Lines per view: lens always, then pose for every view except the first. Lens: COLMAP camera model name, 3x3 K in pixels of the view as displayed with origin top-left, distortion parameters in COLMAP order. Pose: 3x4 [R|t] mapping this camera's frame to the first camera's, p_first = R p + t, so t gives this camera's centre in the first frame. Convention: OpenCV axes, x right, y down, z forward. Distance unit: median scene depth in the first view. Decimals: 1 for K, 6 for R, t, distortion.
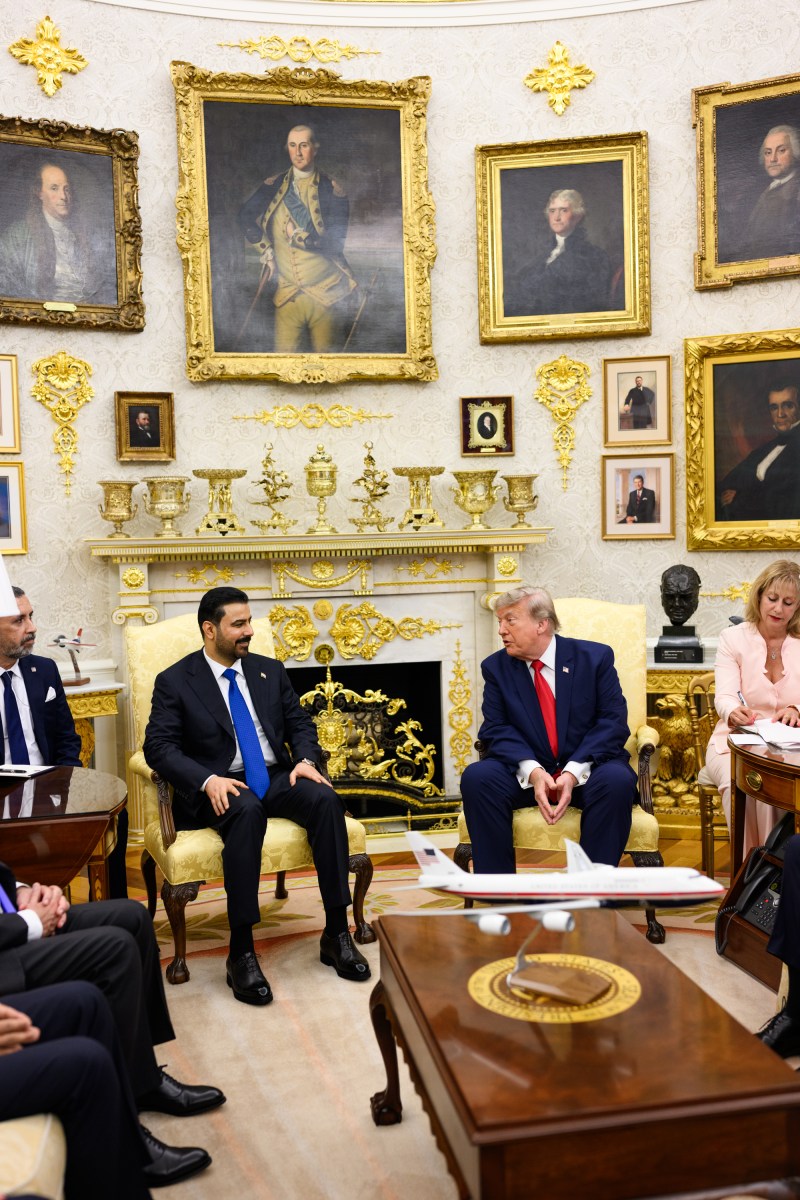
lens RADIAL K [[1145.5, 0, 400.0], [0, 1145.5, 600.0], [0, 0, 1]] dist [-0.001901, 0.007770]
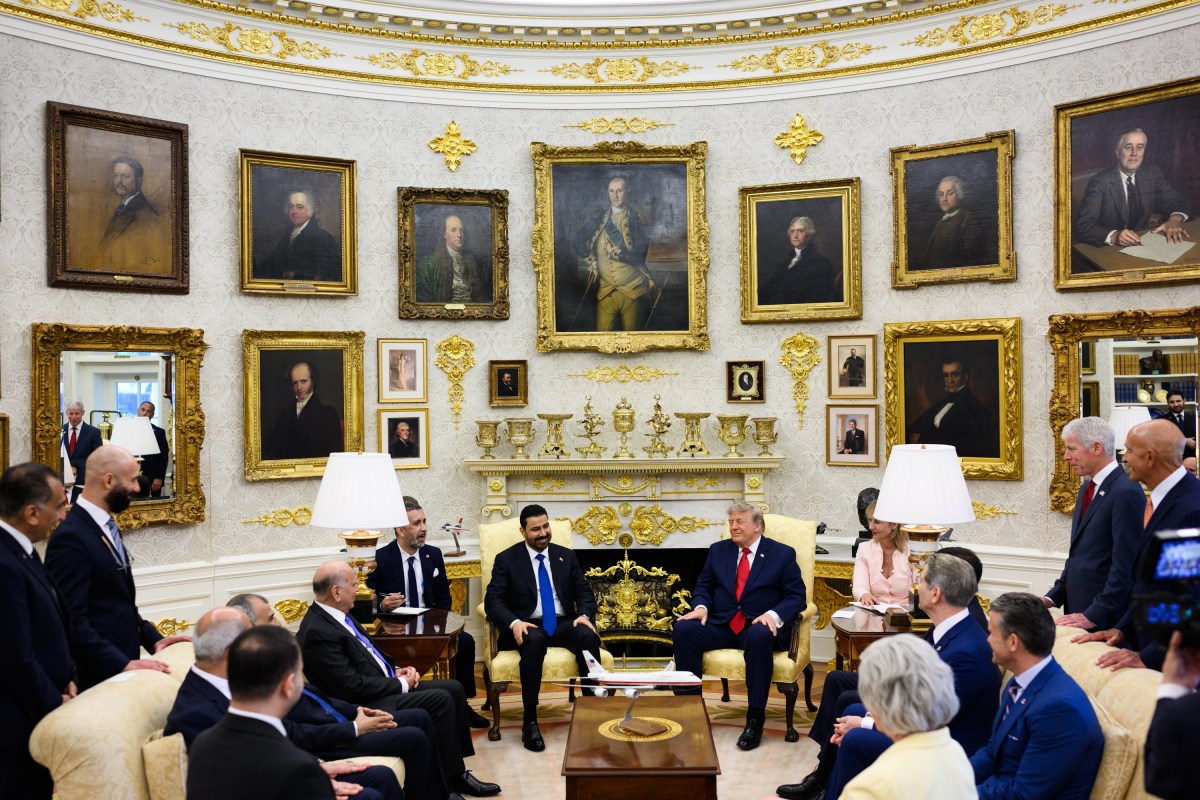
lens RADIAL K [[1145.5, 0, 600.0], [0, 1145.5, 400.0], [0, 0, 1]] dist [-0.001901, 0.007770]
pose [[0.979594, 0.015606, -0.200380, 0.189287], [-0.025243, 0.998639, -0.045632, -0.062610], [0.199395, 0.049759, 0.978655, -0.424721]]
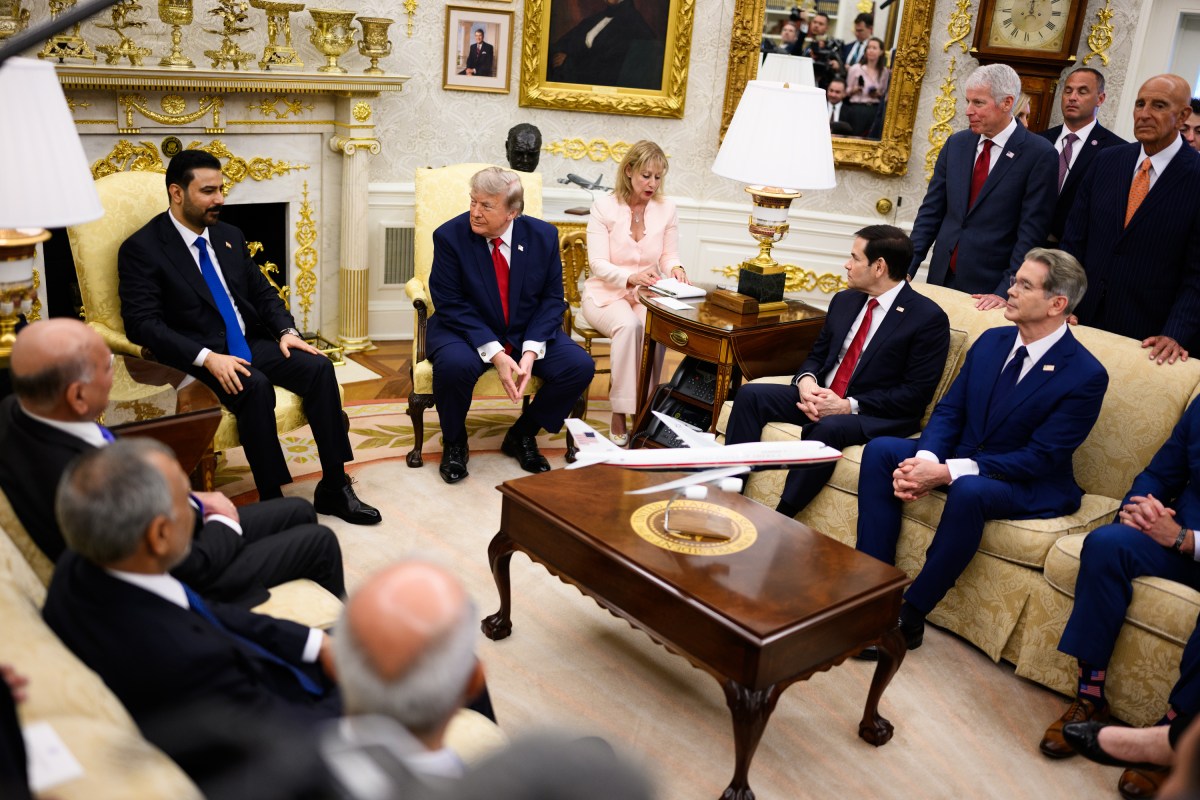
lens RADIAL K [[1145.5, 0, 600.0], [0, 1145.5, 400.0], [0, 0, 1]] dist [-0.001901, 0.007770]
pose [[0.858401, -0.071099, 0.508029, -0.261720], [-0.073850, 0.962904, 0.259541, -0.062838], [-0.507636, -0.260308, 0.821307, -0.012881]]
